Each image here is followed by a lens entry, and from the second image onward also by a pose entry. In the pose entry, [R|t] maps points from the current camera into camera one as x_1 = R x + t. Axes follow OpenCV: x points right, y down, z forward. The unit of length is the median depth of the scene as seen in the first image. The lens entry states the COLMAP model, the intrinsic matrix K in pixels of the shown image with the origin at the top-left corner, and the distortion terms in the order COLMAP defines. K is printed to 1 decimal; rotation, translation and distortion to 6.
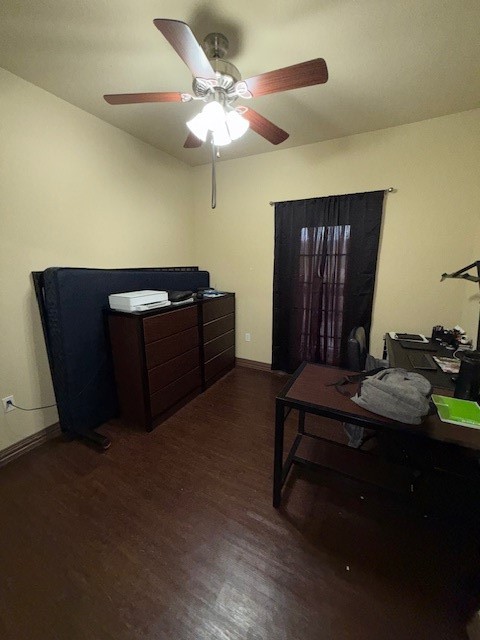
lens RADIAL K [[255.4, 0, 236.6], [0, 255.4, 318.7], [0, 0, 1]] dist [-0.009836, 0.000055]
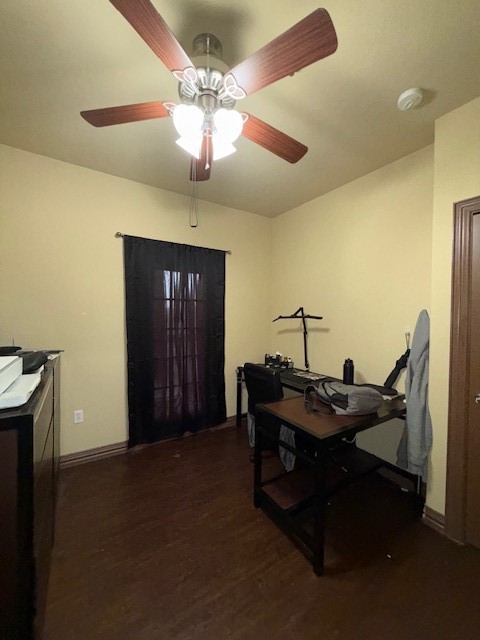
lens RADIAL K [[255.4, 0, 243.1], [0, 255.4, 317.9], [0, 0, 1]] dist [-0.009836, 0.000055]
pose [[0.491098, -0.002164, 0.871102, -0.574854], [0.179345, 0.978825, -0.098677, -0.062914], [-0.852443, 0.204688, 0.481087, 0.494869]]
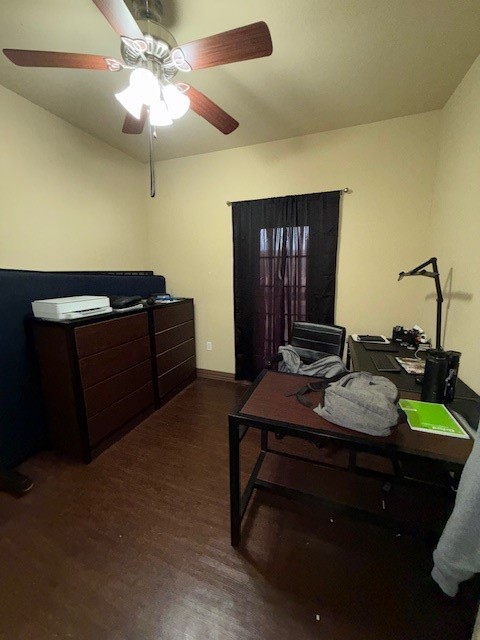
lens RADIAL K [[255.4, 0, 237.2], [0, 255.4, 319.0], [0, 0, 1]] dist [-0.009836, 0.000055]
pose [[0.992409, -0.028918, 0.119534, 0.066280], [0.033235, 0.998859, -0.034283, 0.016393], [-0.118406, 0.037995, 0.992238, 0.108307]]
